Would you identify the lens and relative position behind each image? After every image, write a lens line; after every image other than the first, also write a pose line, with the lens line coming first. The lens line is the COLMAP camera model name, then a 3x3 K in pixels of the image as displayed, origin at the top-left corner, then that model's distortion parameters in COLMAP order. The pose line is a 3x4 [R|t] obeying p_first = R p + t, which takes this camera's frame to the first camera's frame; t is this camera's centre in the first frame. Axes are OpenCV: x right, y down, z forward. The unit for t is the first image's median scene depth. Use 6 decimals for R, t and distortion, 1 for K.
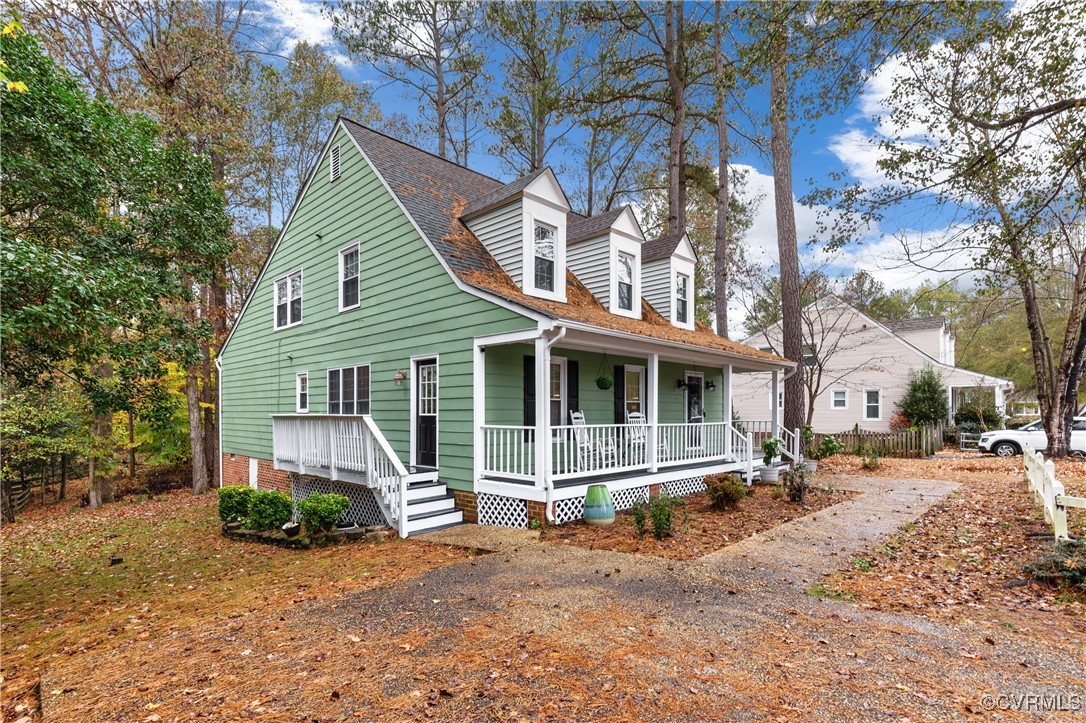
lens RADIAL K [[547.8, 0, 534.8], [0, 547.8, 415.0], [0, 0, 1]] dist [0.009420, -0.000192]
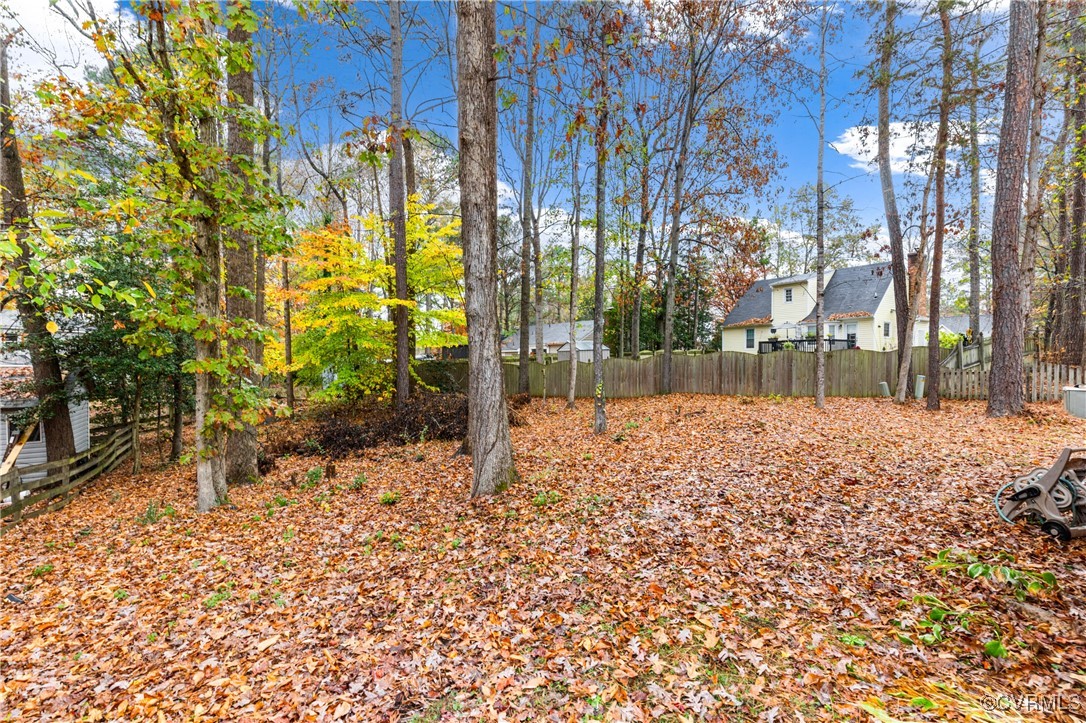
lens RADIAL K [[494.1, 0, 548.1], [0, 494.1, 360.9], [0, 0, 1]] dist [0.002288, 0.000900]
pose [[0.990178, 0.004347, -0.139745, -1.256098], [-0.004874, 0.999982, -0.003426, 0.163626], [0.139728, 0.004074, 0.990182, 1.680657]]
